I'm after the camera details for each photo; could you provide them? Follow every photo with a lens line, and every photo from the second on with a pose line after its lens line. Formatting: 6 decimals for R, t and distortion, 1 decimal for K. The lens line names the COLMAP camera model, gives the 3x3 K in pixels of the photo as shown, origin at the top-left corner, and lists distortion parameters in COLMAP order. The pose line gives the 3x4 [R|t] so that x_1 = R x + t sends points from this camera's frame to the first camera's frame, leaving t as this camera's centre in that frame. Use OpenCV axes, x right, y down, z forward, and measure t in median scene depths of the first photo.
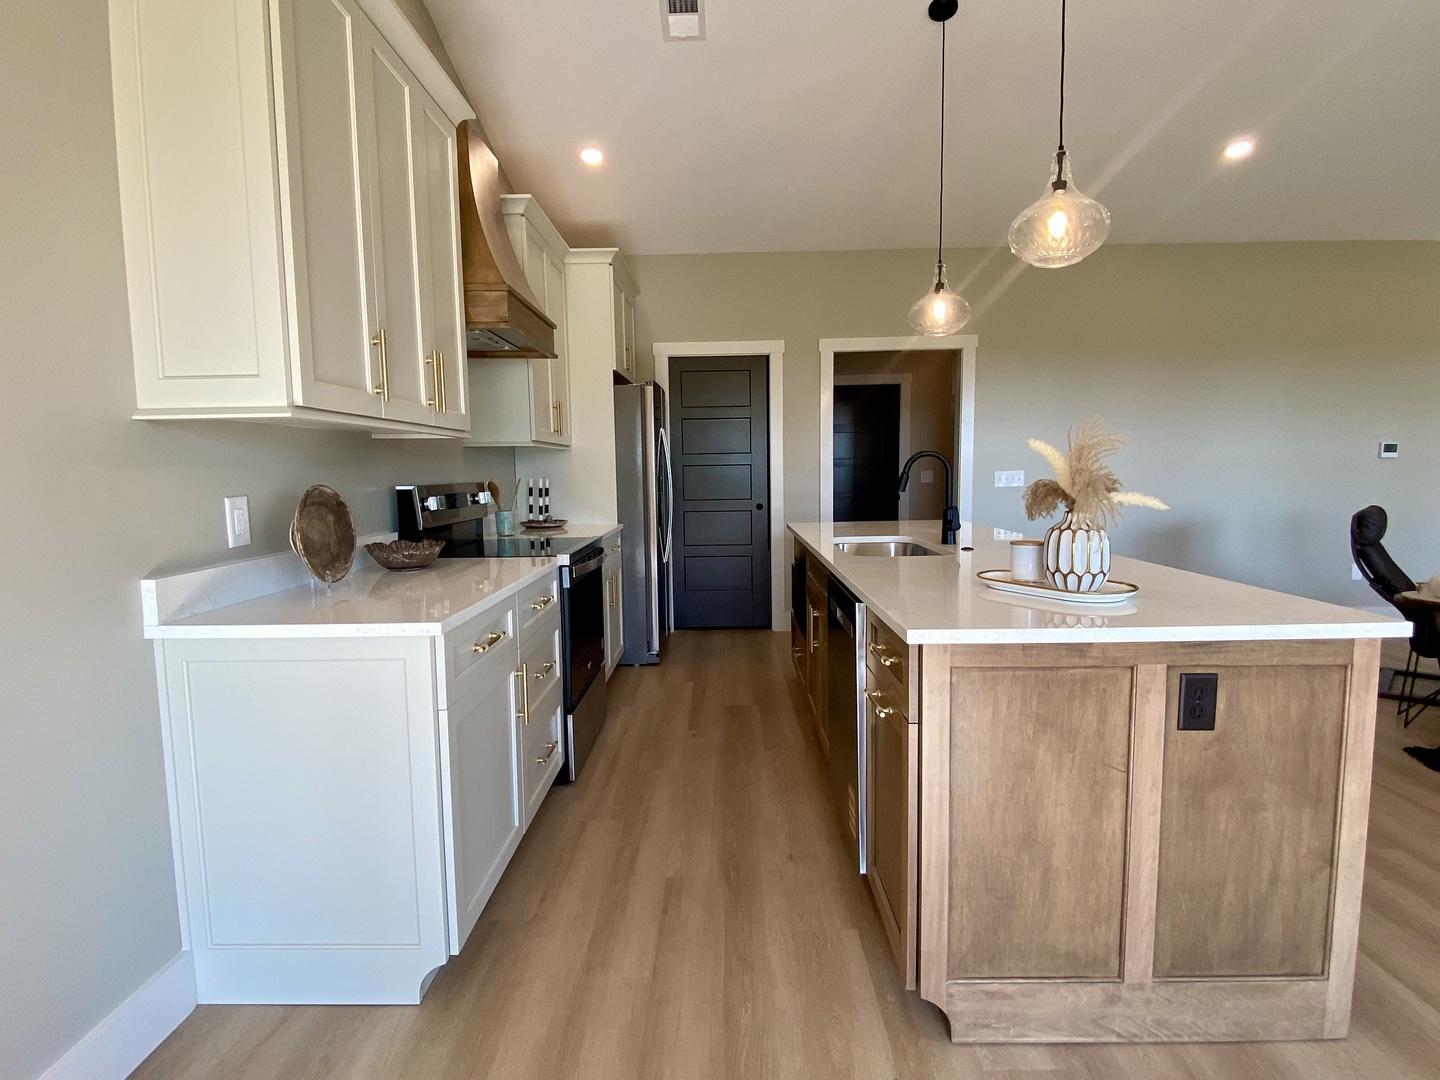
lens RADIAL K [[709.8, 0, 720.0], [0, 709.8, 540.0], [0, 0, 1]] dist [-0.010570, -0.001907]
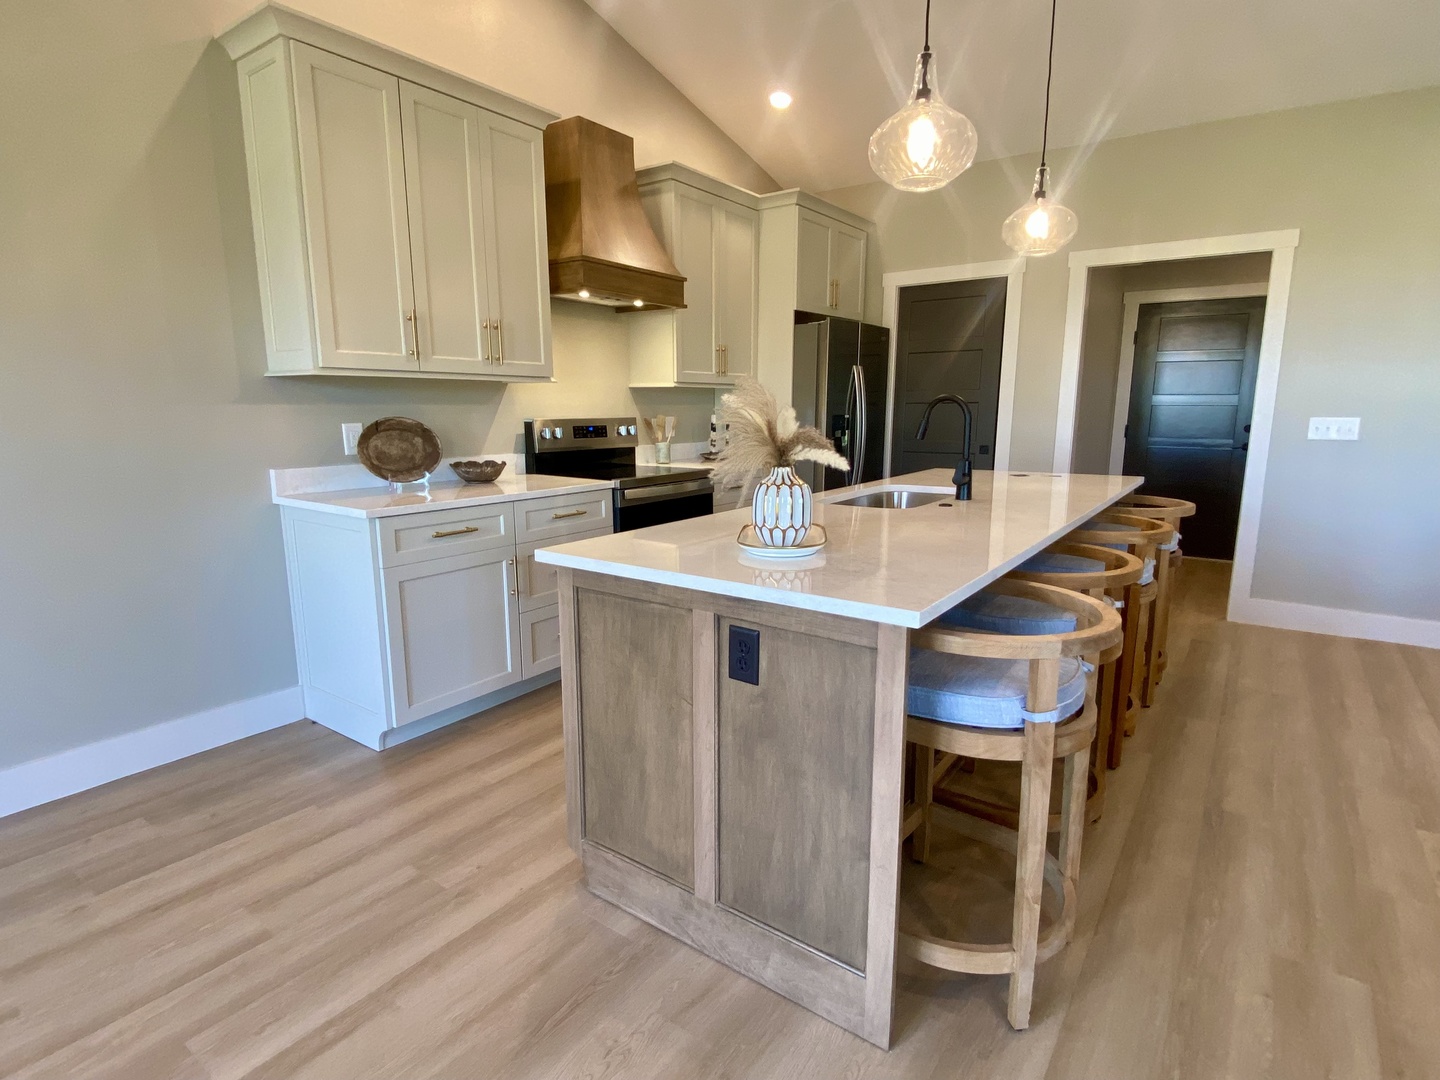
lens RADIAL K [[730.5, 0, 720.0], [0, 730.5, 540.0], [0, 0, 1]] dist [0.027203, -0.024972]
pose [[0.826788, 0.119203, -0.549739, 1.175961], [-0.069588, 0.991456, 0.110326, -0.051369], [0.558193, -0.052961, 0.828019, 0.100665]]
